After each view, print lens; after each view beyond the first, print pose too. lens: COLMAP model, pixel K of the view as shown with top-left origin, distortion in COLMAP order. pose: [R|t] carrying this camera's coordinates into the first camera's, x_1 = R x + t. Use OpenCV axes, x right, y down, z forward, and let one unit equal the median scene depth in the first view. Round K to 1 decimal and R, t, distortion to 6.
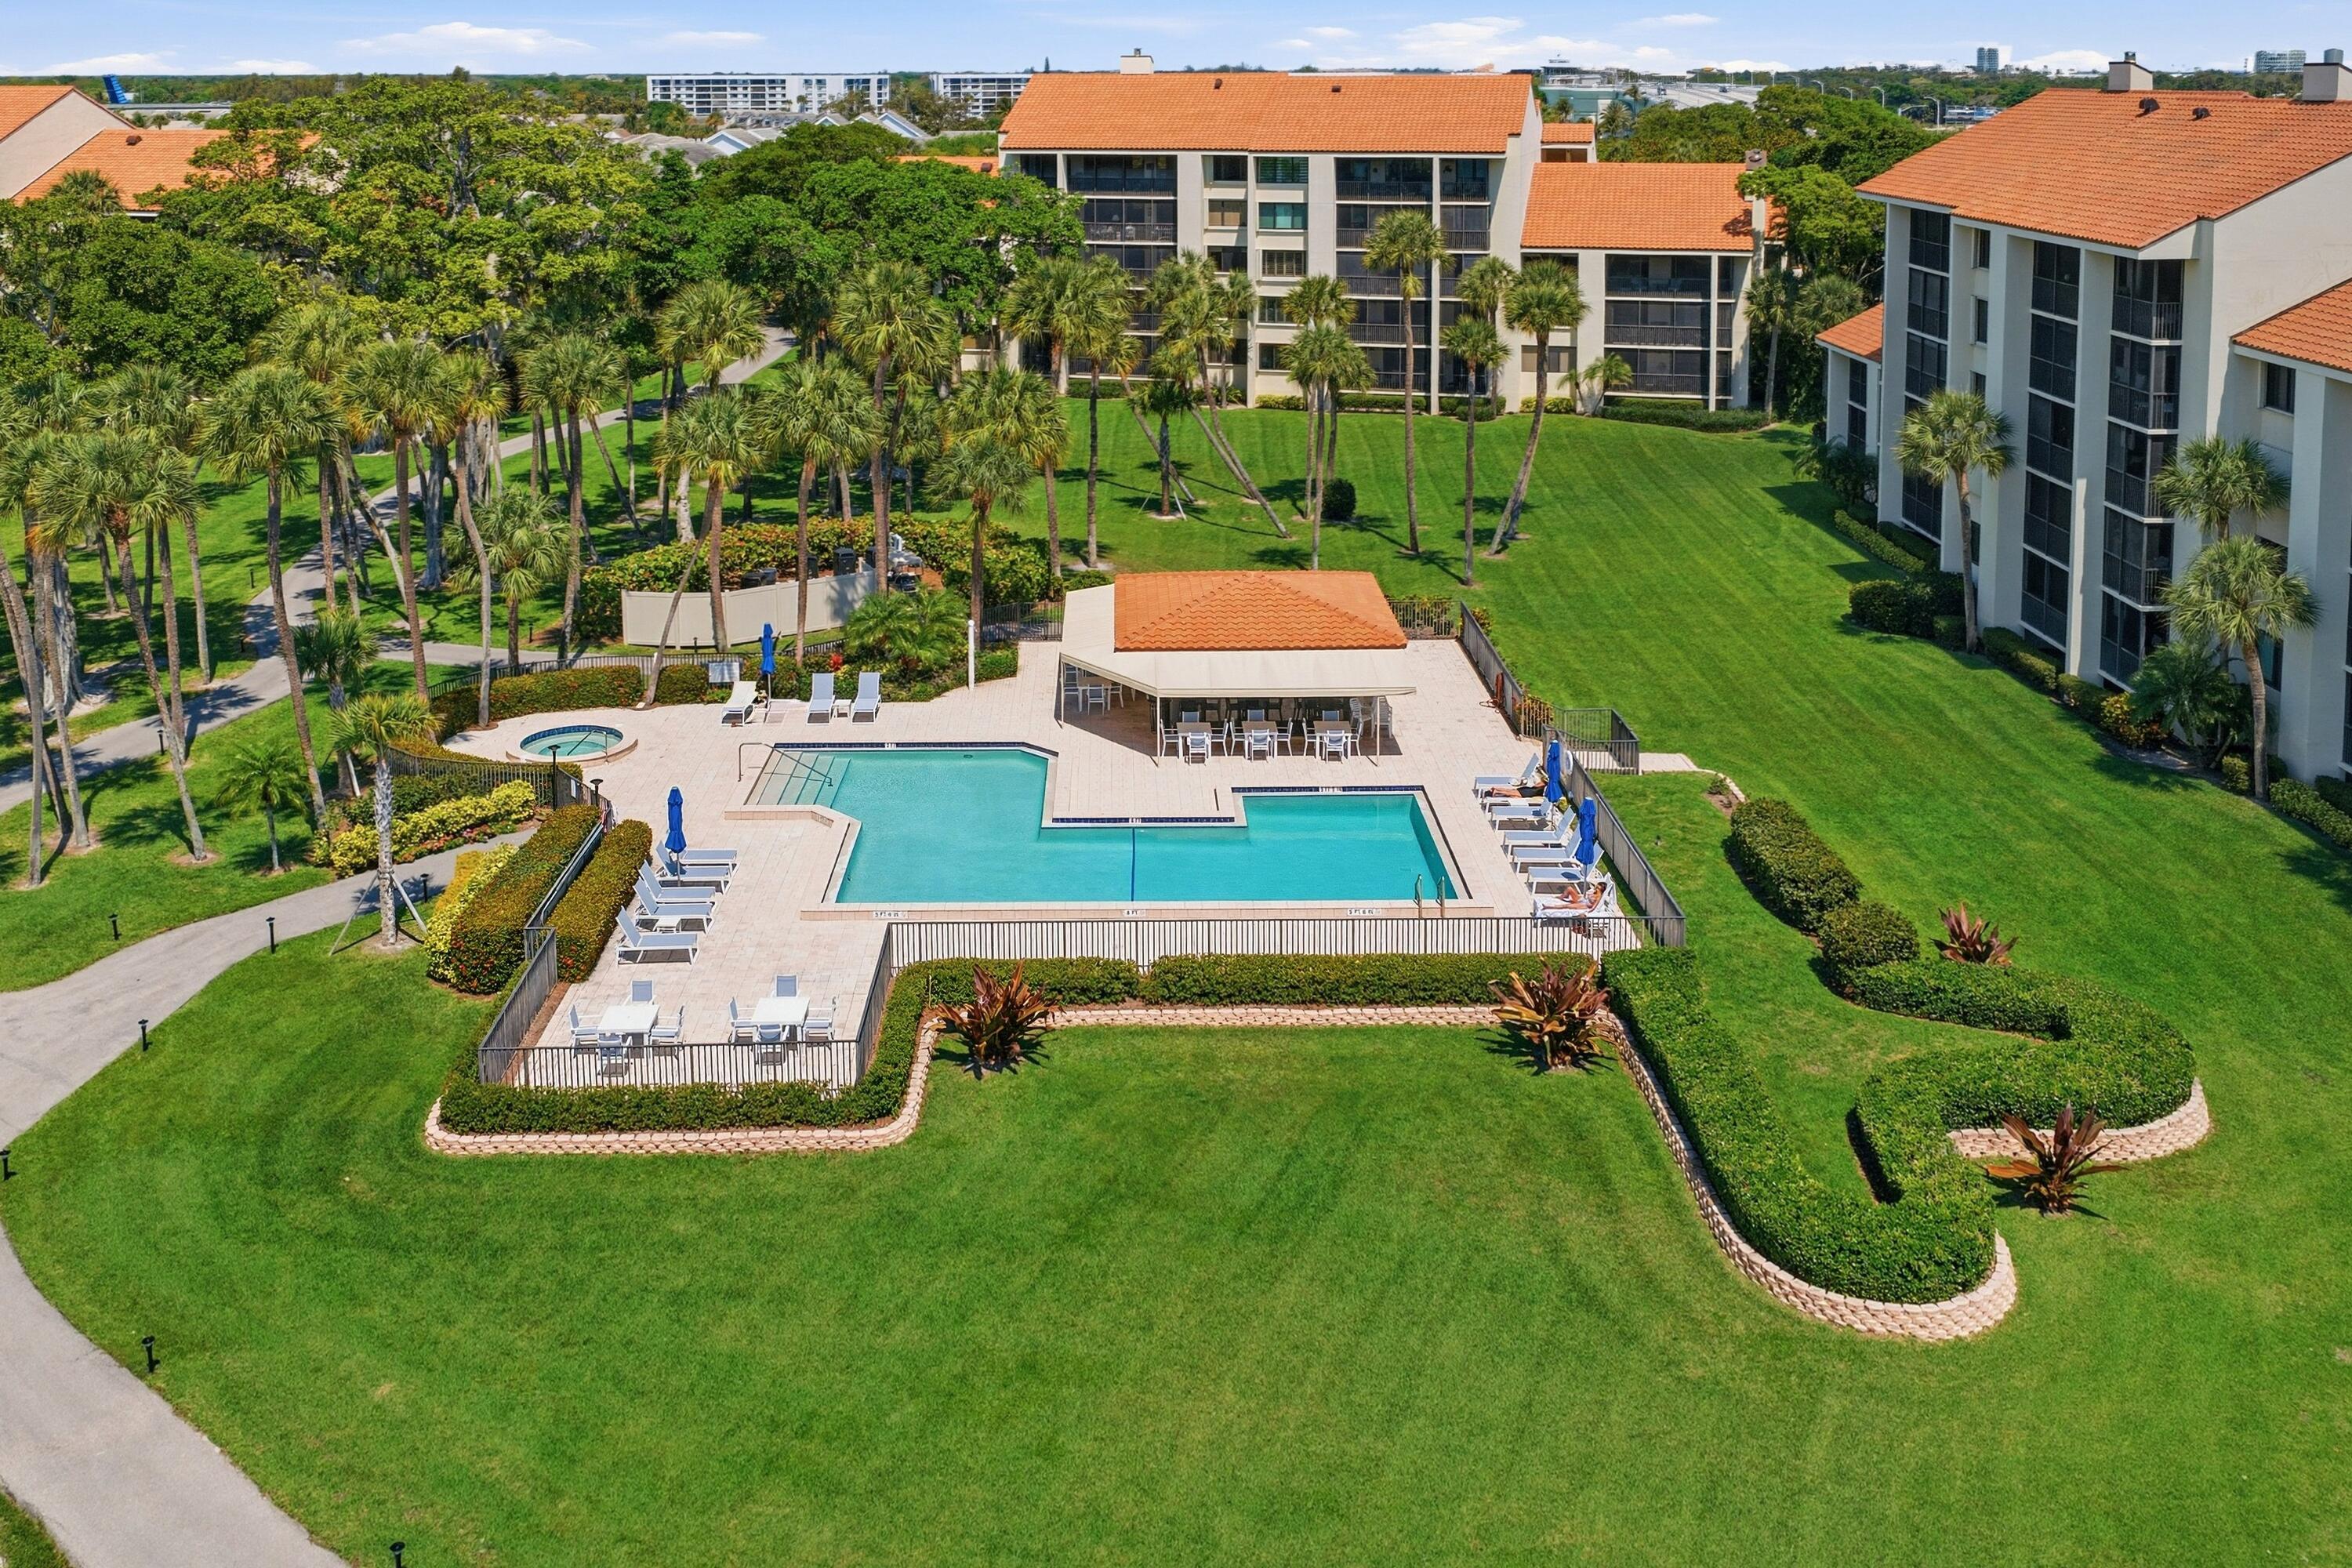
lens RADIAL K [[1972.7, 0, 1176.0], [0, 1972.7, 784.0], [0, 0, 1]] dist [0.040642, -0.002335]
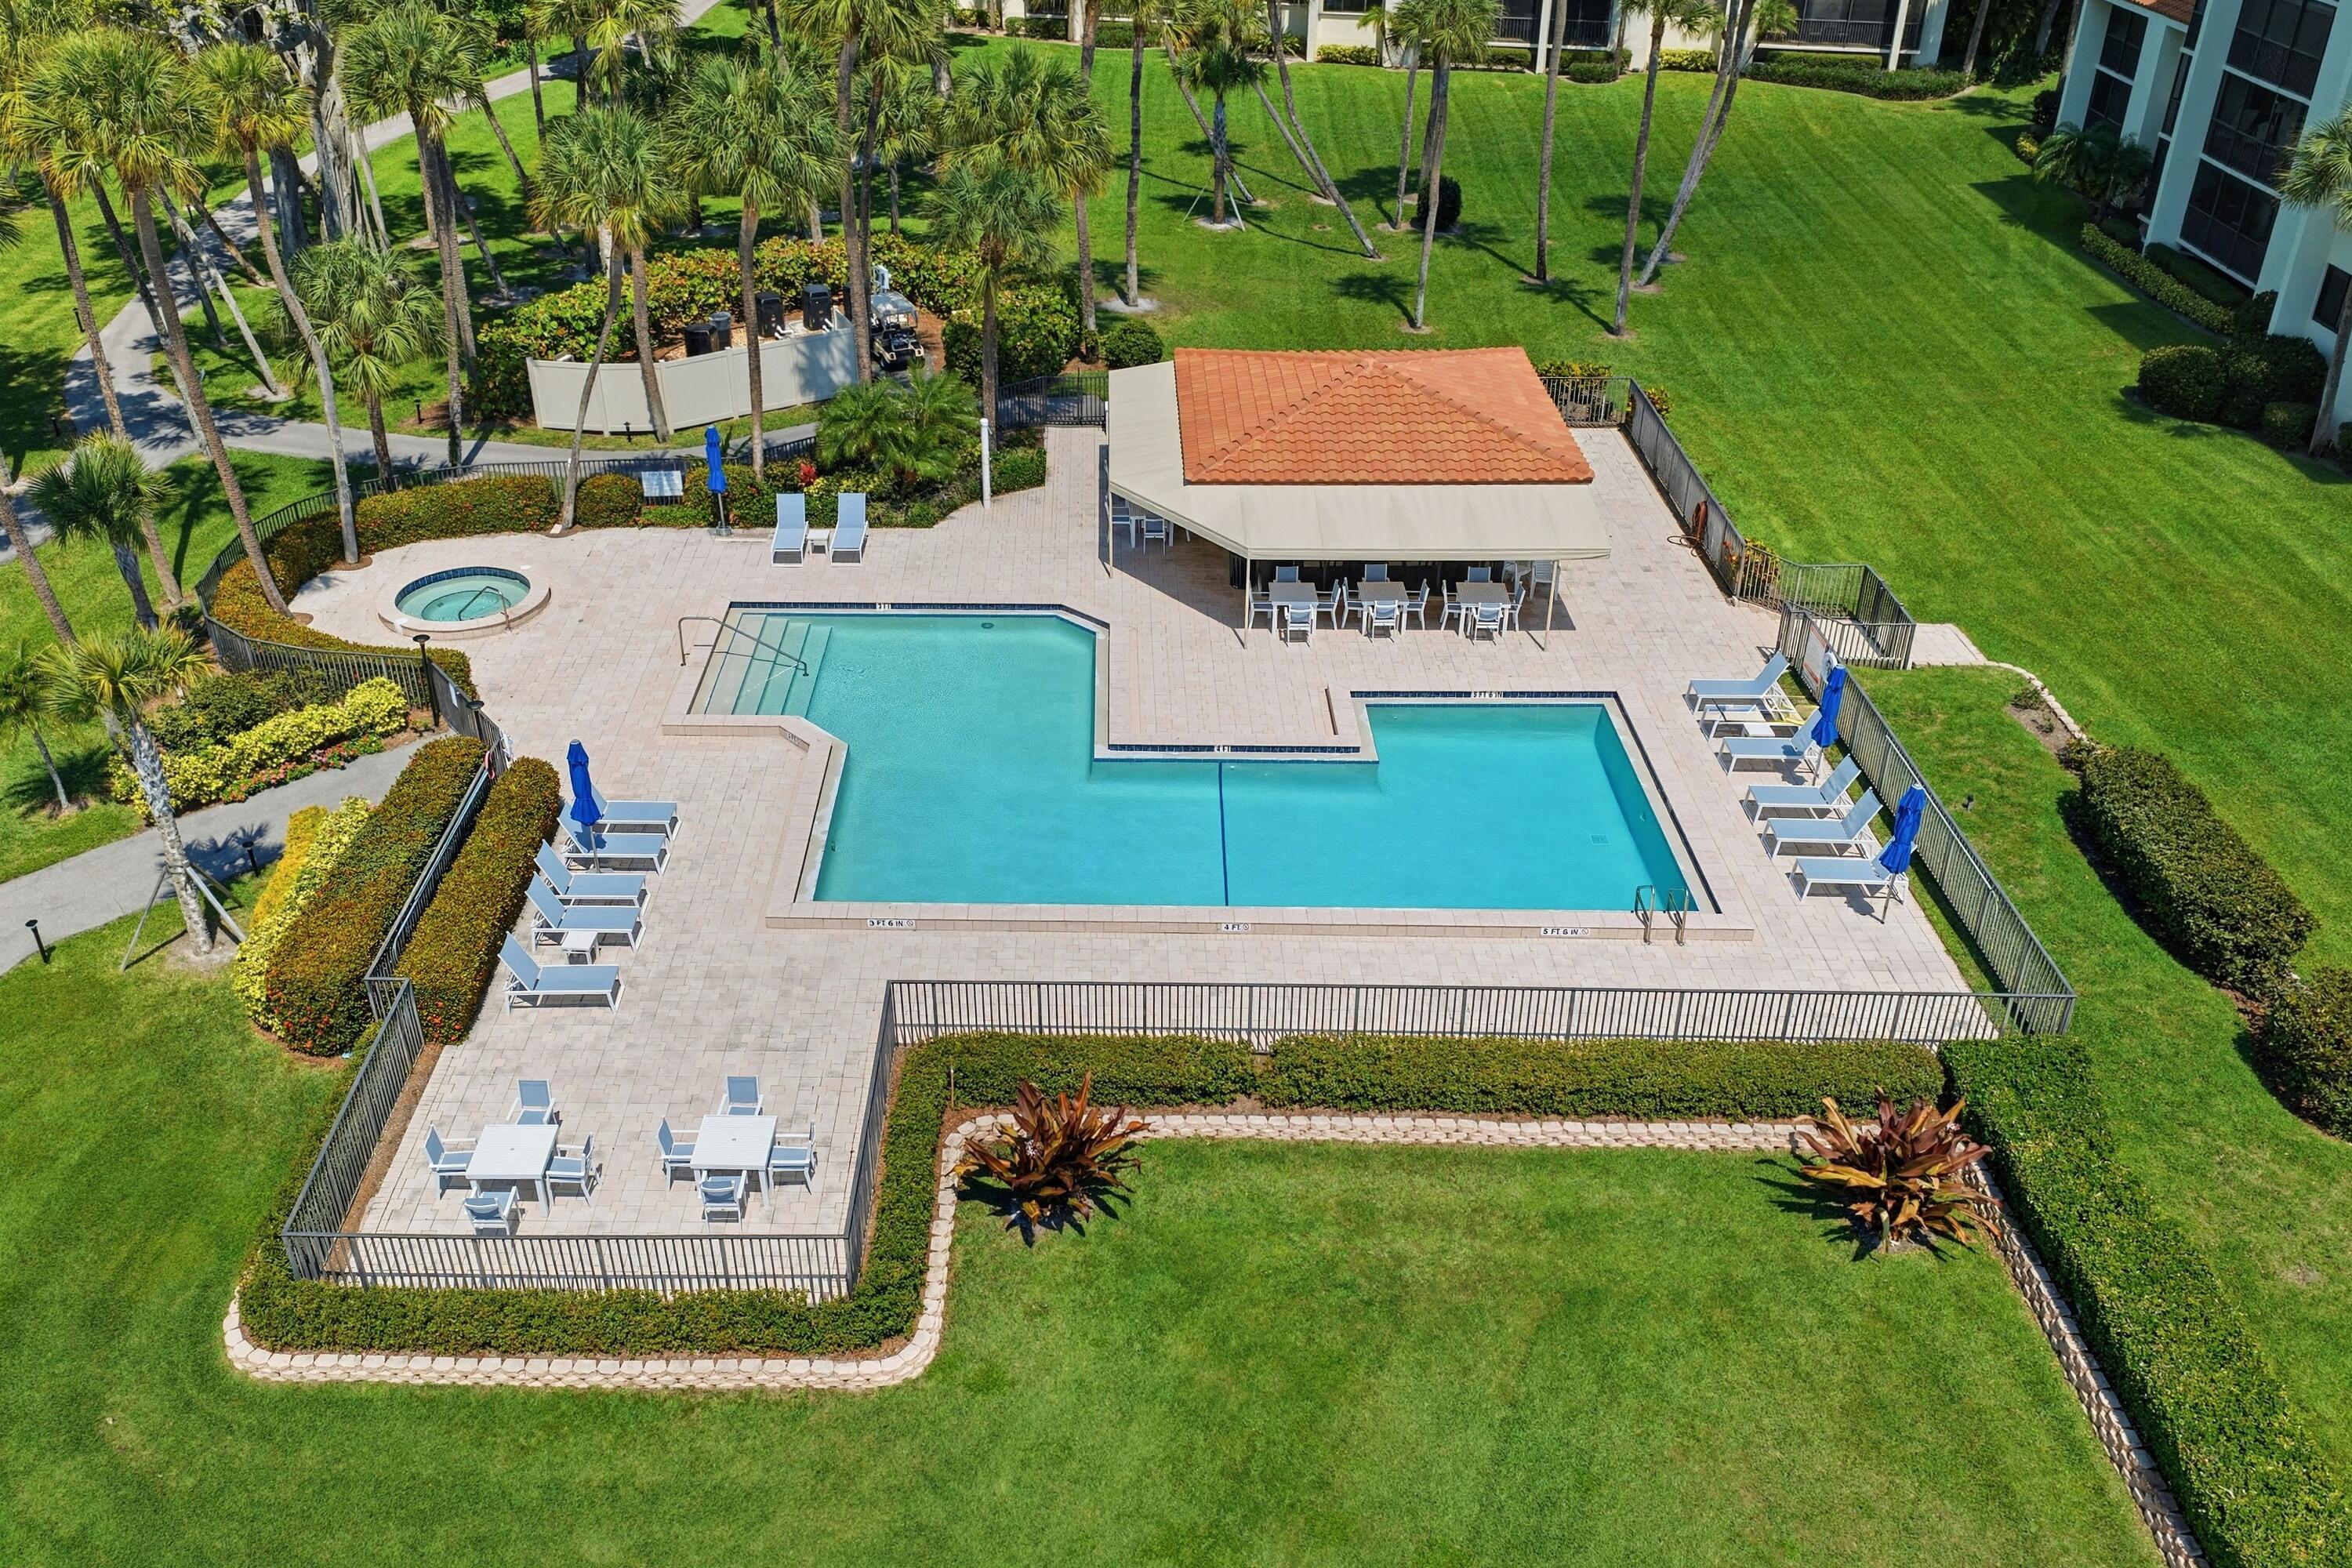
lens RADIAL K [[1919.4, 0, 1185.2], [0, 1919.4, 960.3], [0, 0, 1]] dist [0.009378, 0.003447]
pose [[0.999989, -0.004636, 0.000266, -0.032397], [0.004401, 0.964488, 0.264089, -0.086050], [-0.001480, -0.264085, 0.964498, 0.274626]]
